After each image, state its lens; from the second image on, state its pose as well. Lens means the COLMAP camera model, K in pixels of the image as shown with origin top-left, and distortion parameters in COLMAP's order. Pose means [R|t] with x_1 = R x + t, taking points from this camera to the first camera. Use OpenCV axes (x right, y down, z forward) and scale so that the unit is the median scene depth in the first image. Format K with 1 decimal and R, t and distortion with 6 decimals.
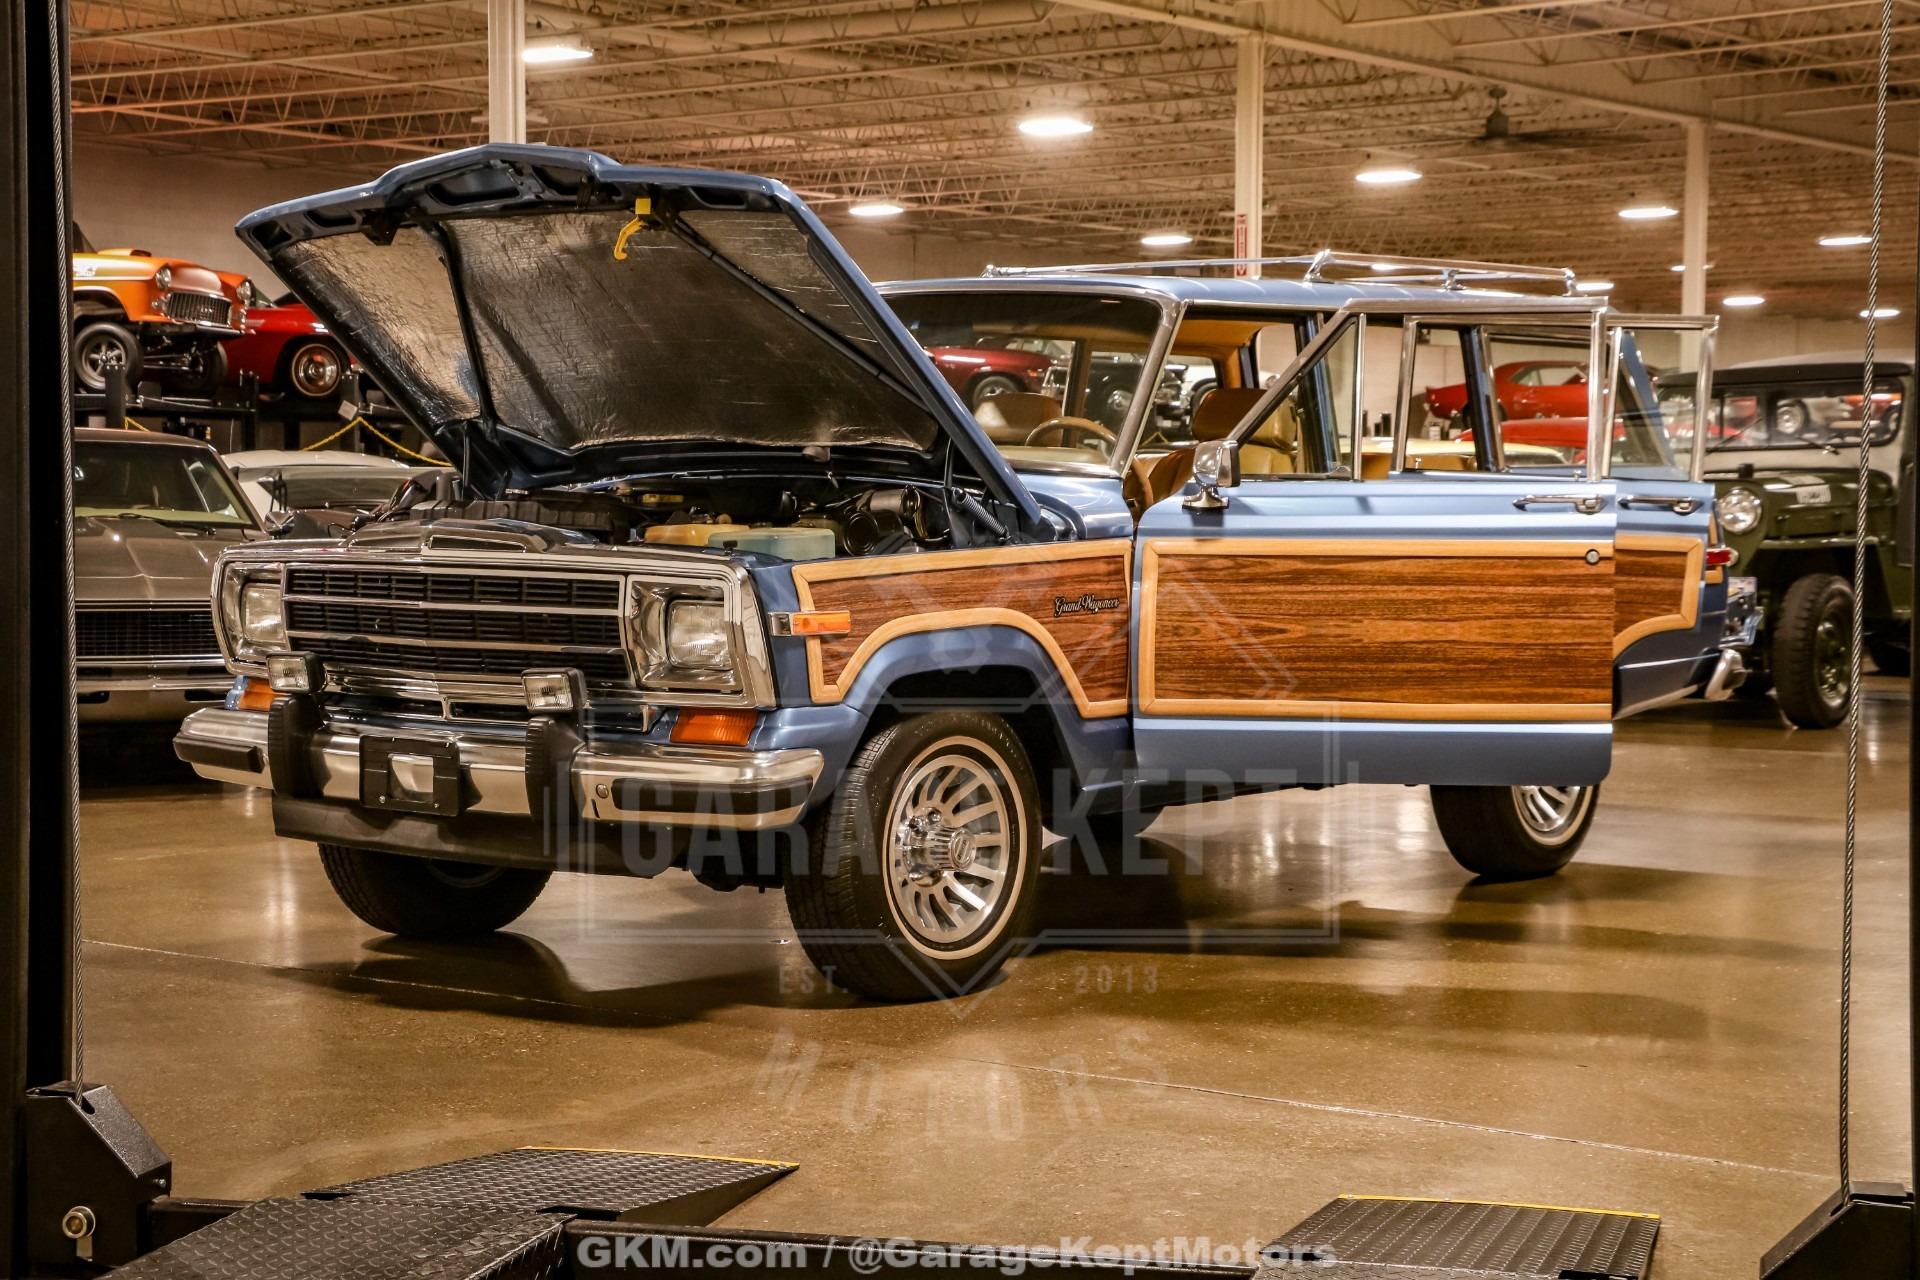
lens RADIAL K [[3142.0, 0, 956.1], [0, 3142.0, 701.2], [0, 0, 1]] dist [0.122410, 0.662320]
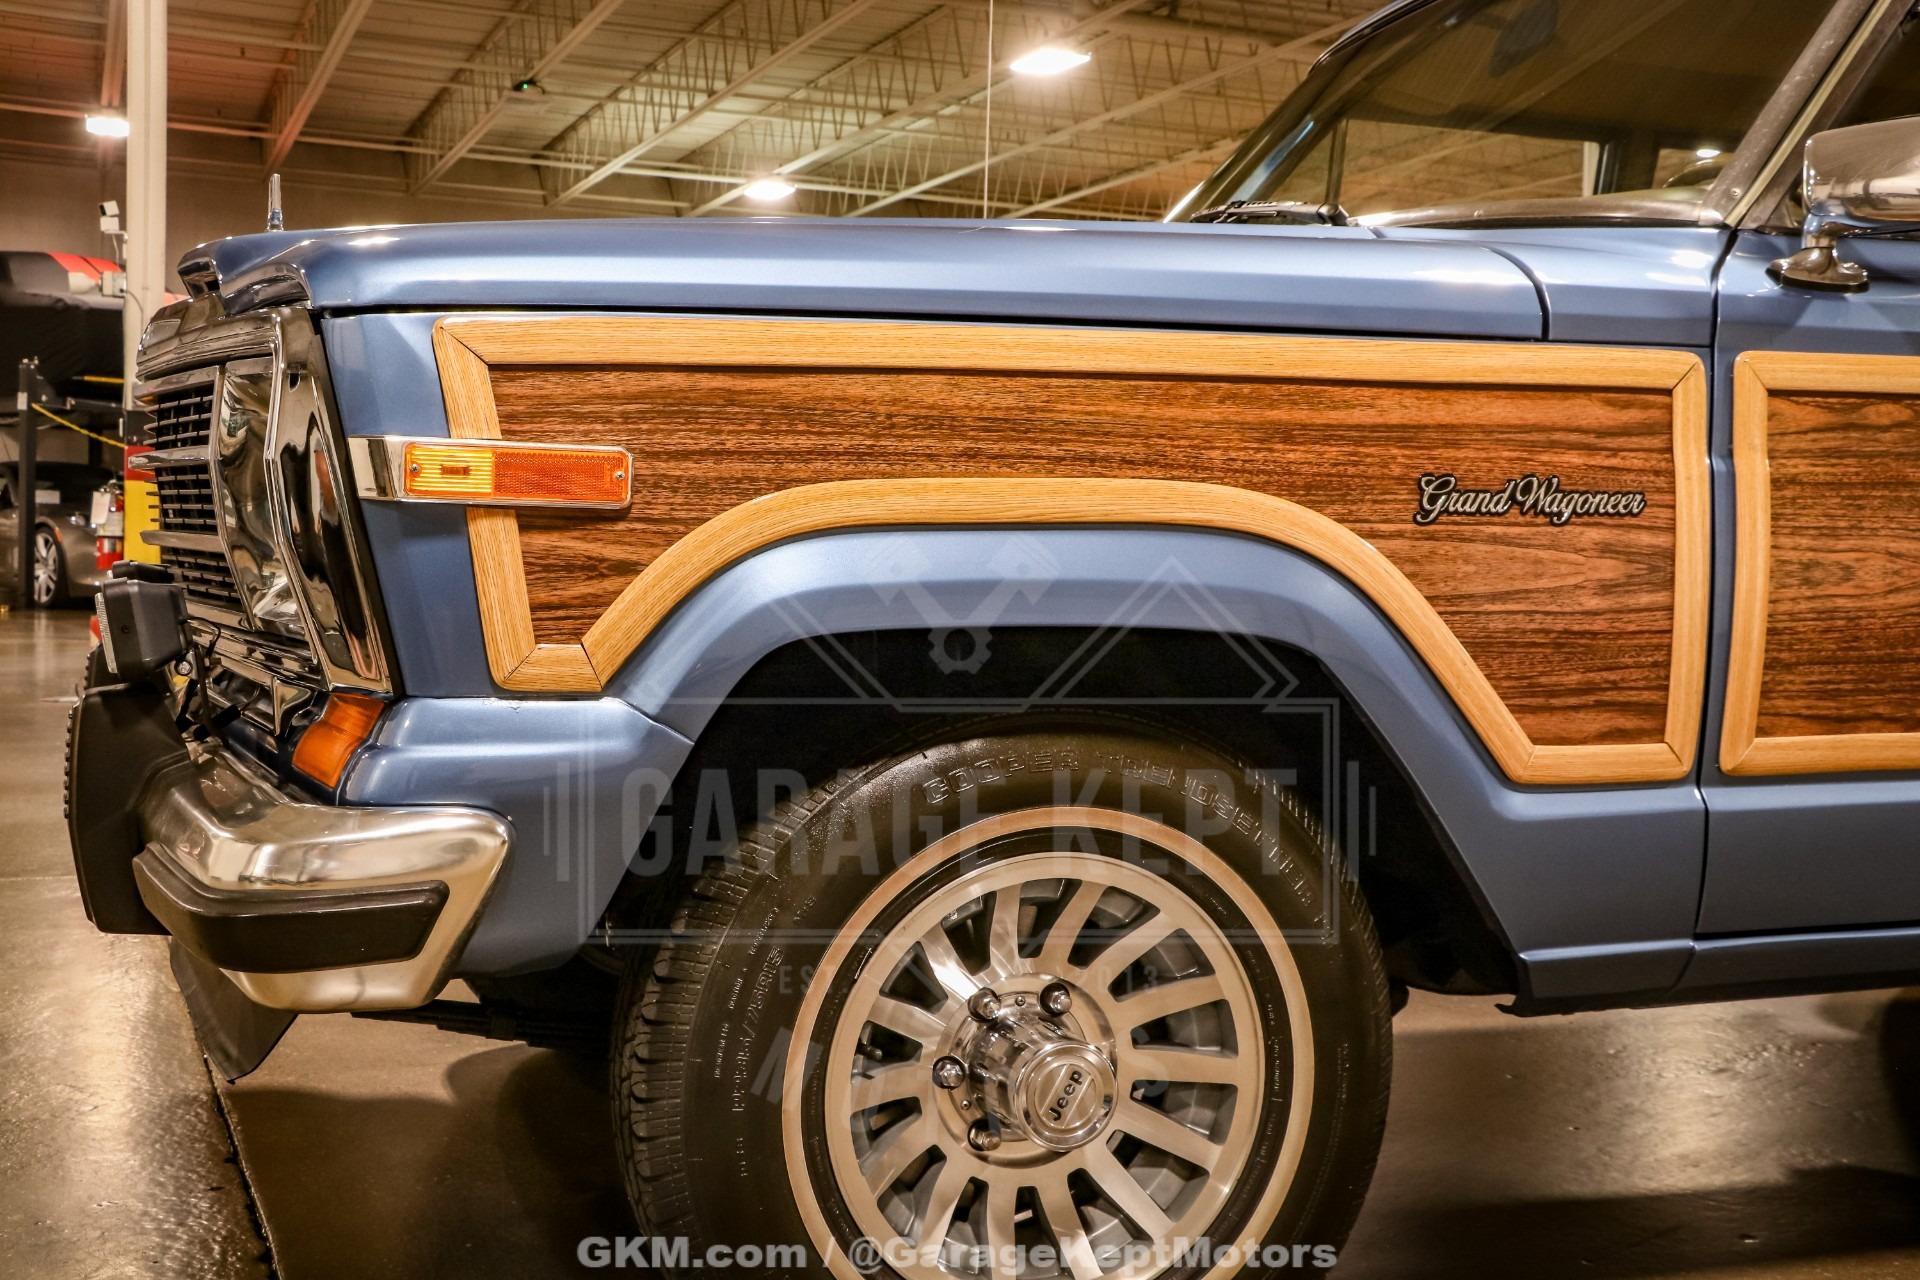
lens RADIAL K [[2260.6, 0, 1013.7], [0, 2260.6, 679.5], [0, 0, 1]] dist [0.020515, 0.088138]
pose [[0.871126, 0.053749, -0.488110, 0.128611], [-0.061678, 0.998096, -0.000169, -0.003997], [0.487171, 0.030253, 0.872782, 0.733091]]
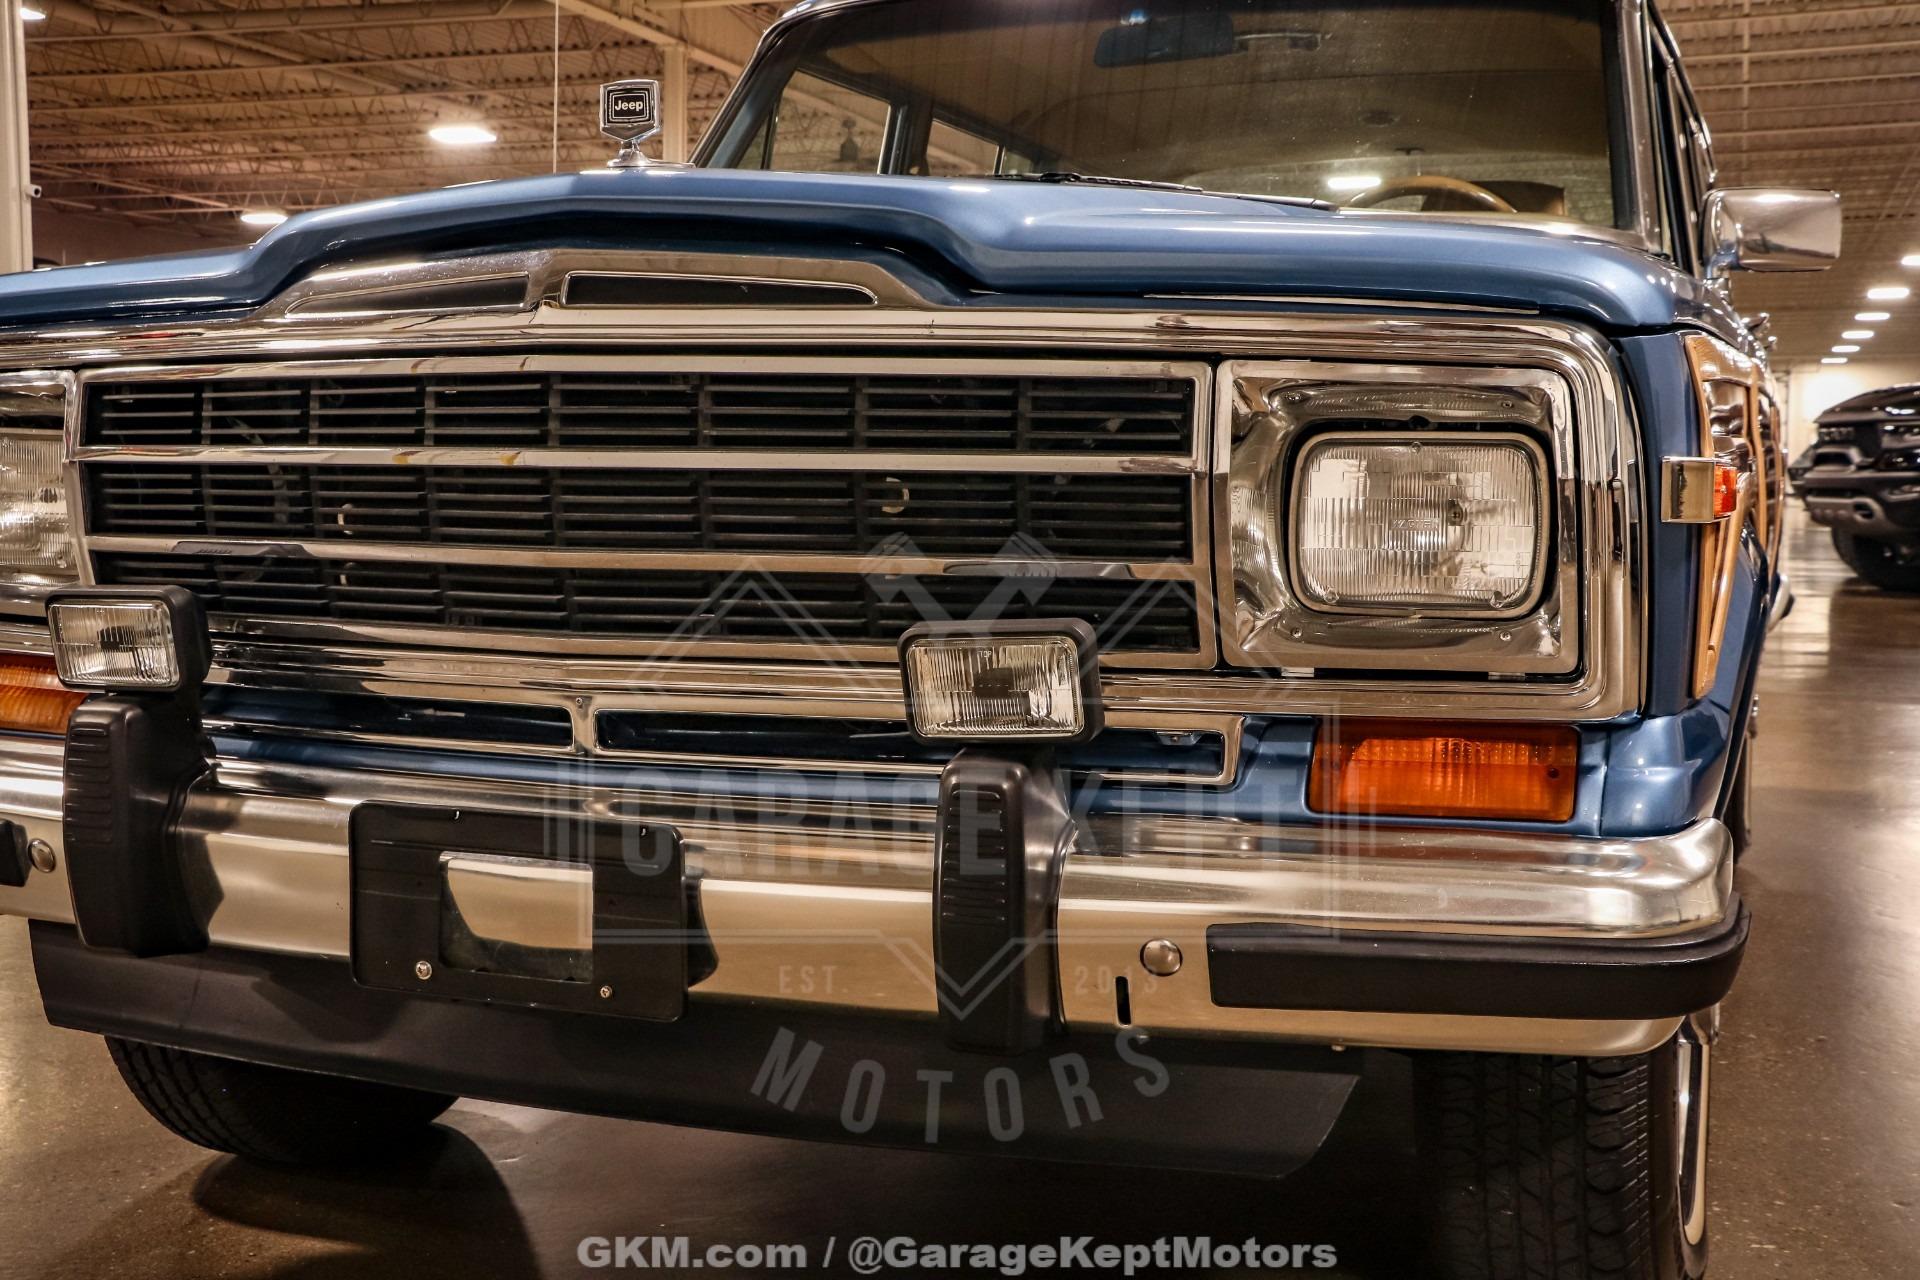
lens RADIAL K [[2259.8, 0, 941.4], [0, 2259.8, 653.7], [0, 0, 1]] dist [-0.045547, 0.270075]
pose [[0.955291, -0.017525, 0.295148, -0.197581], [0.014323, 0.999813, 0.013009, -0.009530], [-0.295321, -0.008200, 0.955363, 0.707904]]
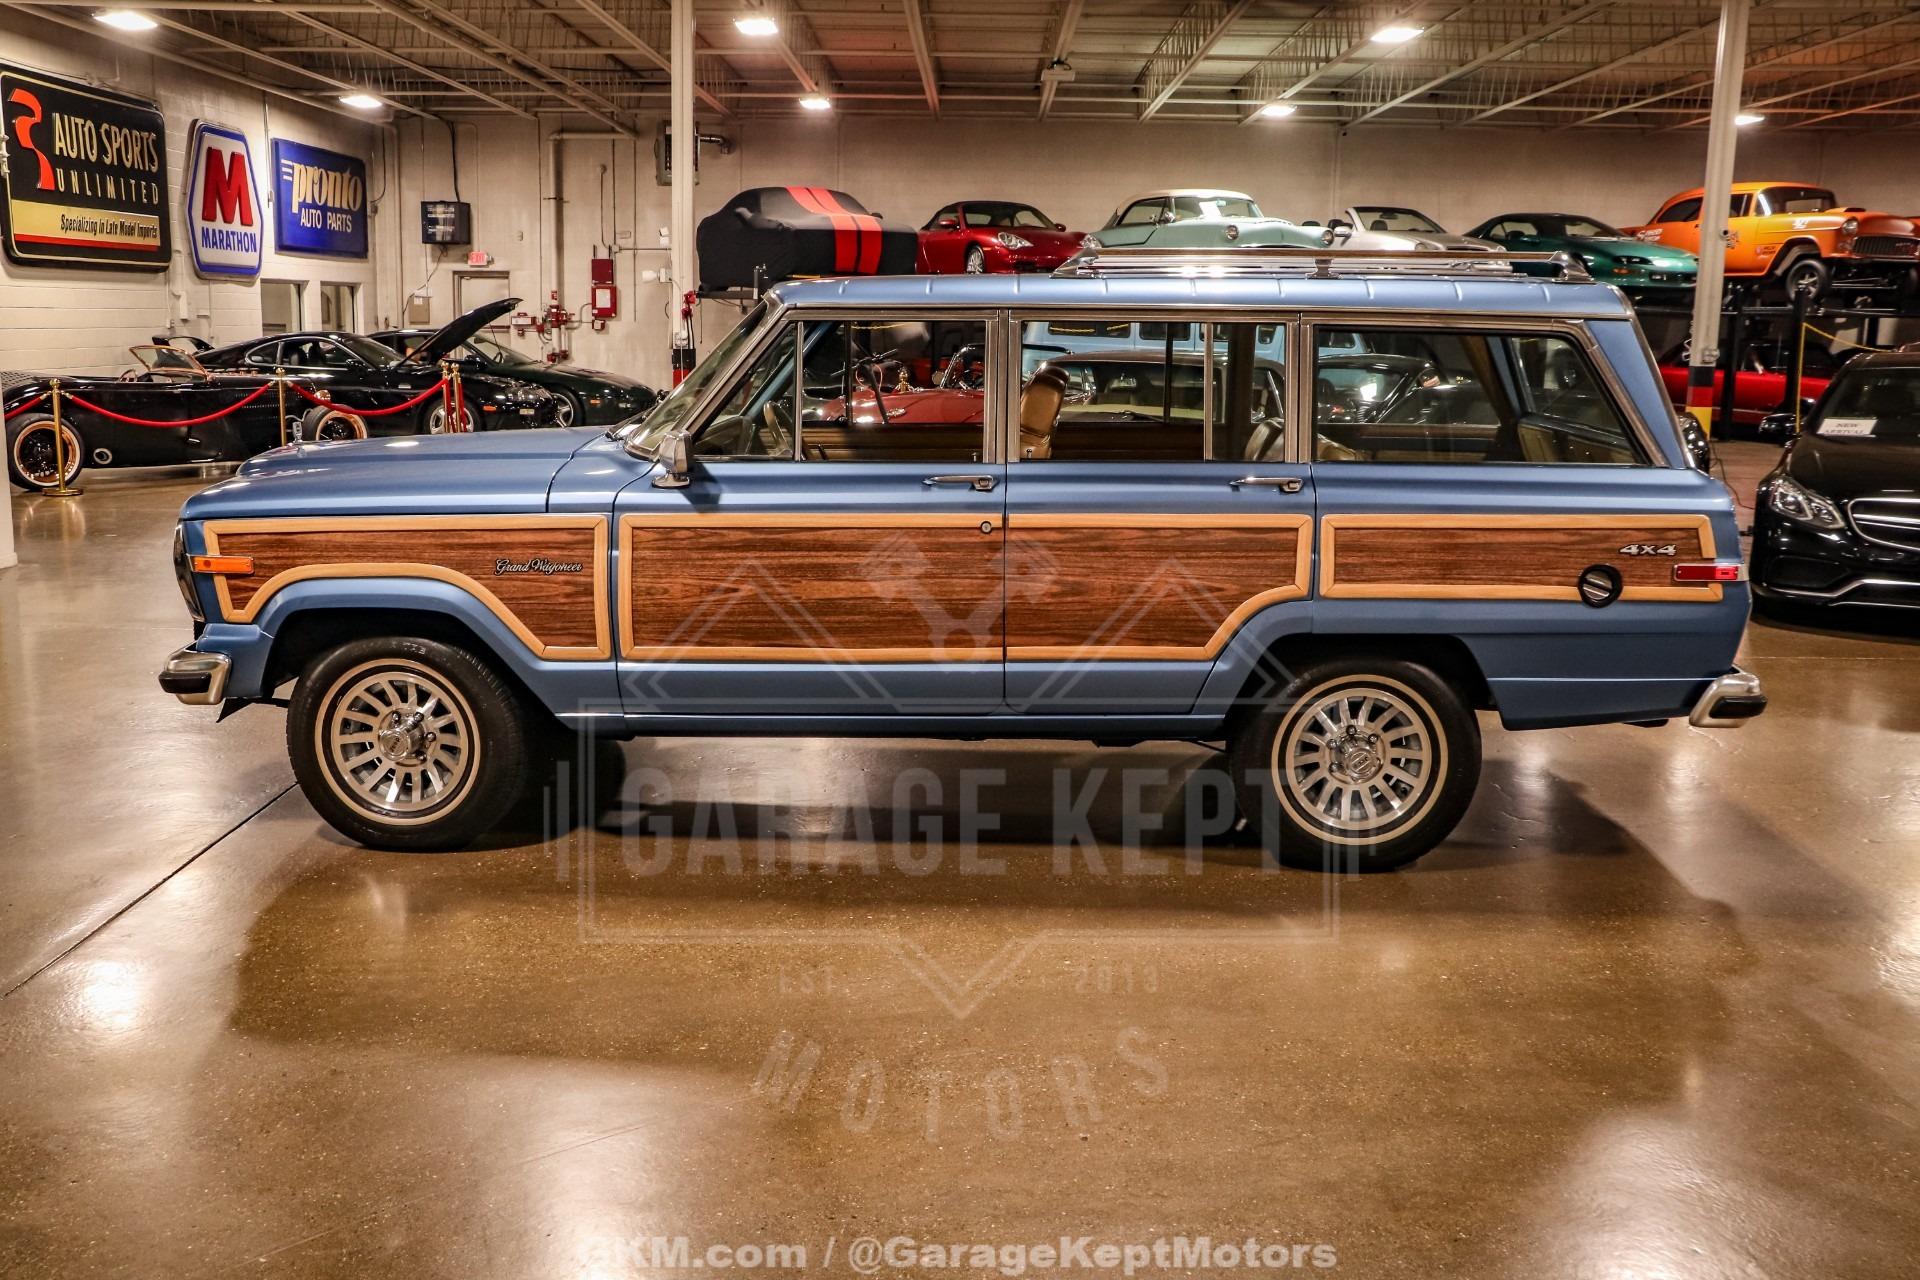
lens RADIAL K [[1750.2, 0, 955.1], [0, 1750.2, 636.4], [0, 0, 1]] dist [-0.137196, 0.258055]
pose [[0.593928, 0.152894, -0.789856, 0.689868], [-0.069148, 0.987844, 0.139224, -0.111649], [0.801541, -0.028072, 0.597280, 0.741557]]
